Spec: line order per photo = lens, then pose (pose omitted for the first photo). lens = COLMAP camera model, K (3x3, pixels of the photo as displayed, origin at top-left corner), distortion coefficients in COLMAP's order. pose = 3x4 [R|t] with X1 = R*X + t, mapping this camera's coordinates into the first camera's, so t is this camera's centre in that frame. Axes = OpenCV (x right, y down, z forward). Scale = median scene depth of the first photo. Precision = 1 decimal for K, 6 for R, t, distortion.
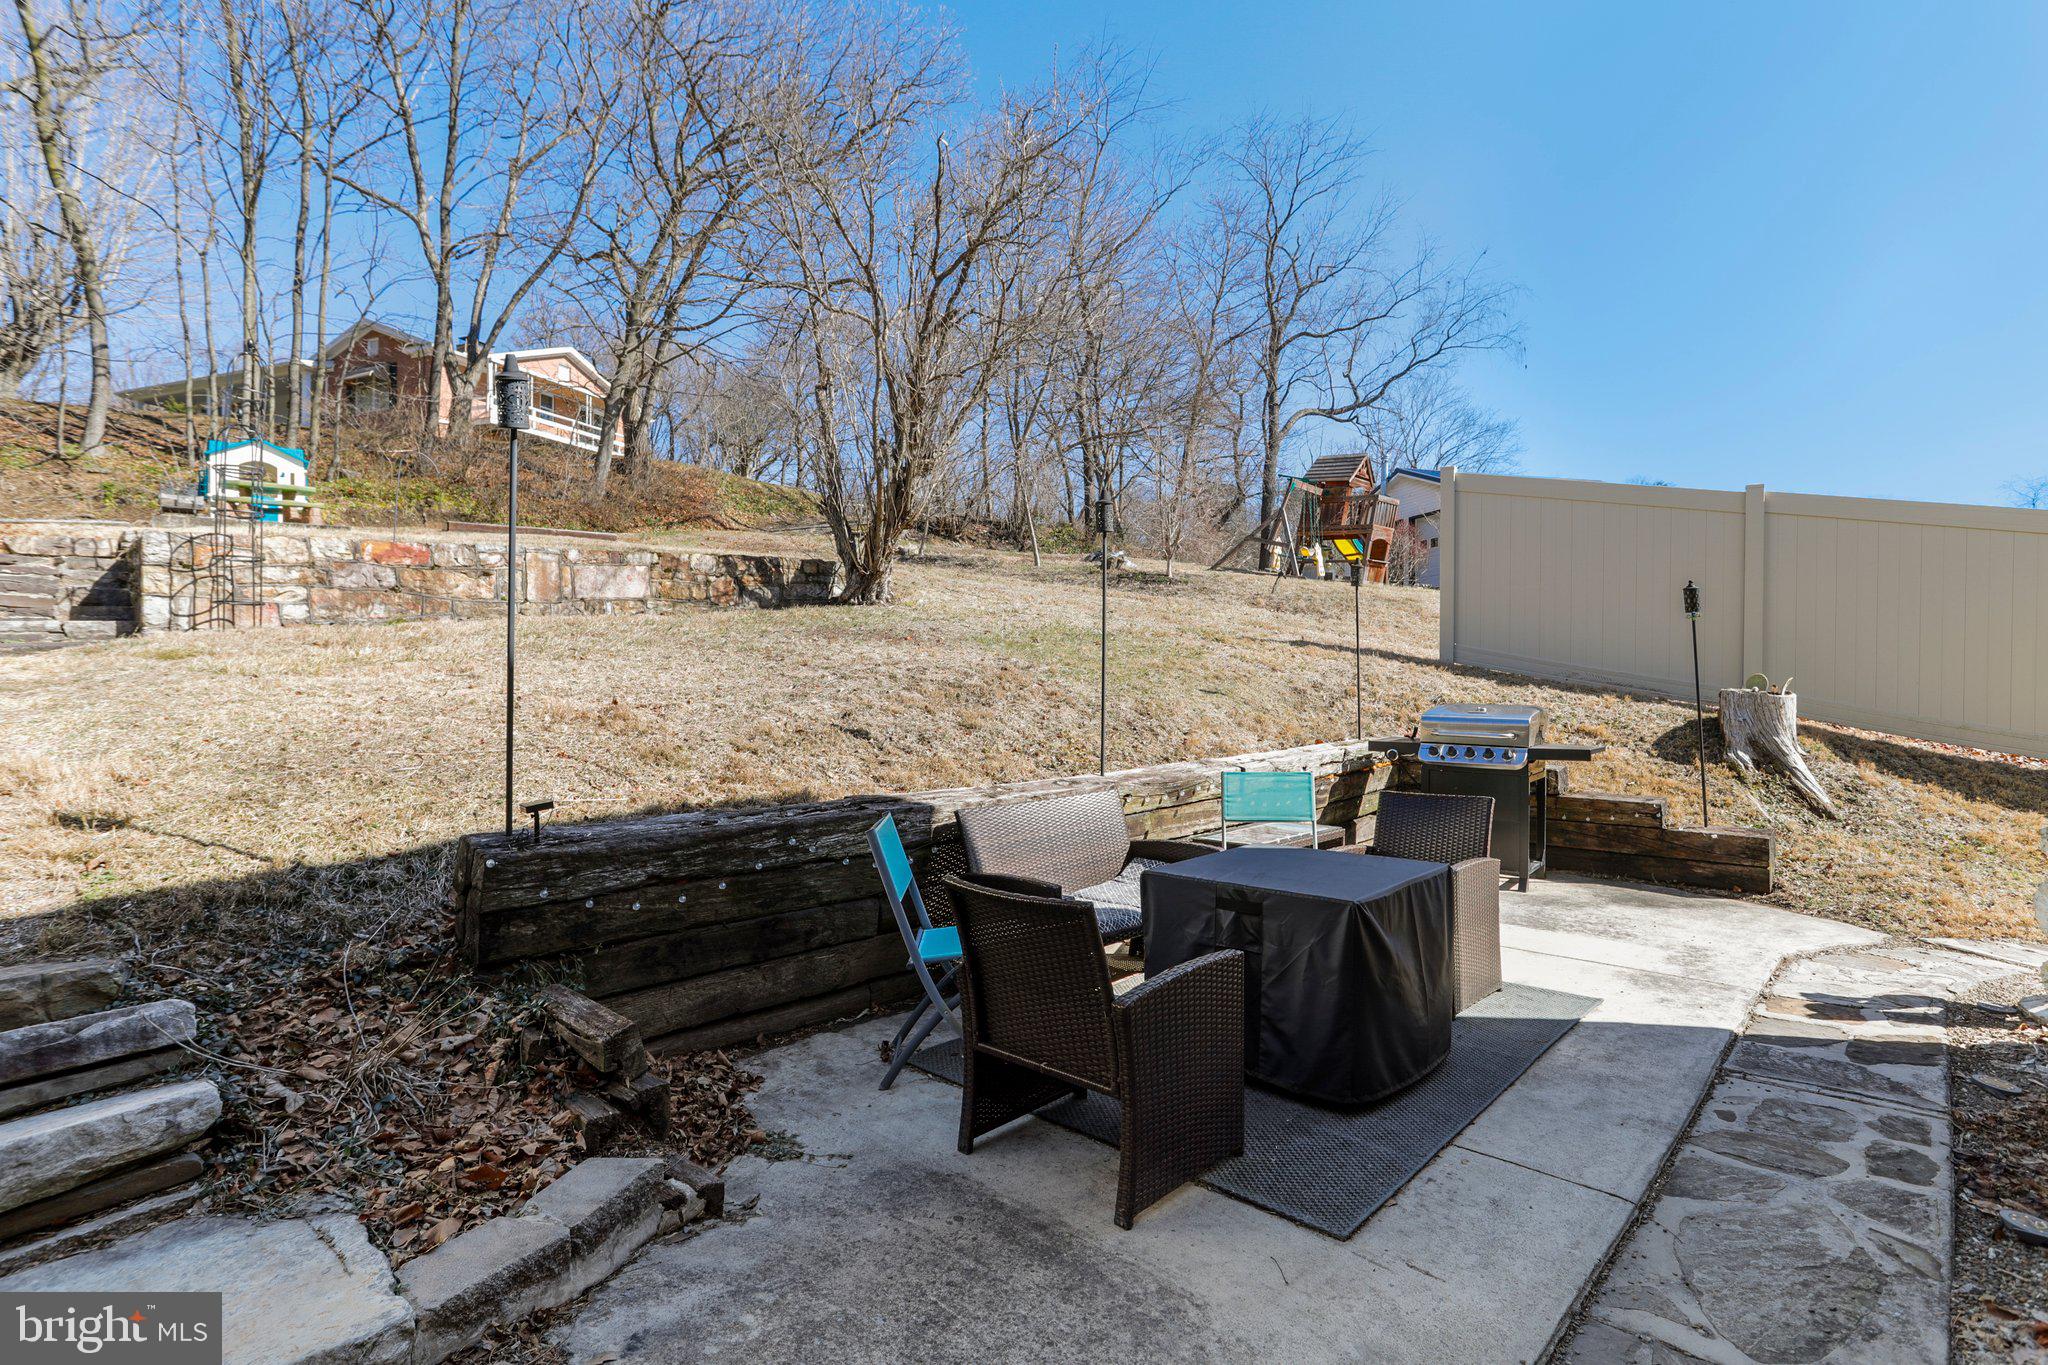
lens RADIAL K [[990.5, 0, 1025.8], [0, 990.5, 677.0], [0, 0, 1]] dist [-0.001959, 0.000650]
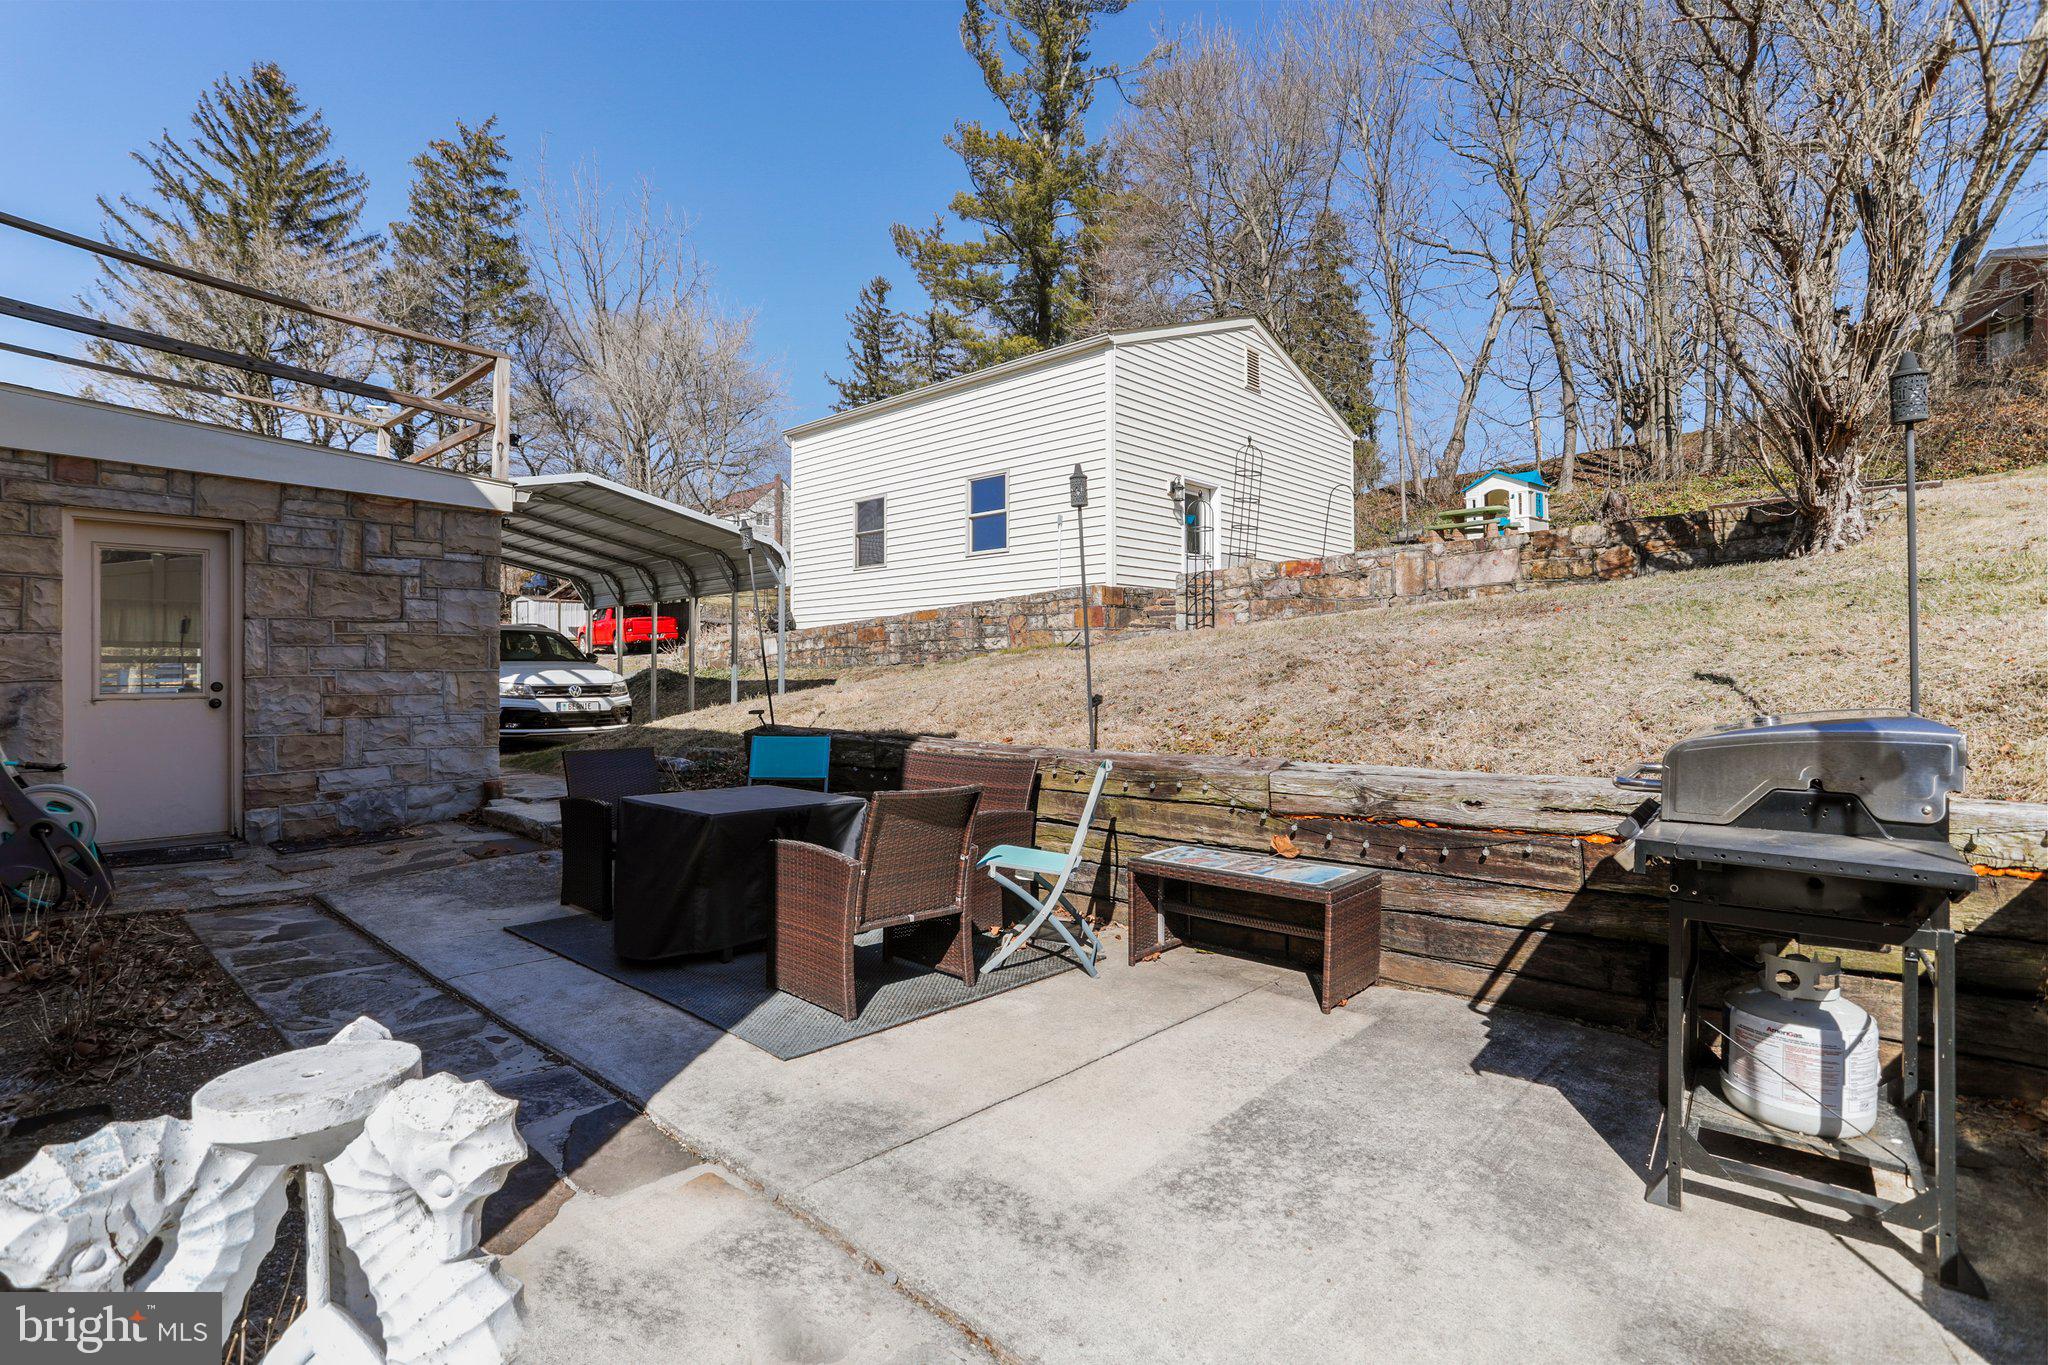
lens RADIAL K [[990.5, 0, 1028.9], [0, 990.5, 677.7], [0, 0, 1]] dist [-0.001959, 0.000650]
pose [[0.014235, 0.016347, -0.999765, 0.624997], [-0.007911, 0.999837, 0.016236, 0.003563], [0.999867, 0.007678, 0.014362, 0.540287]]
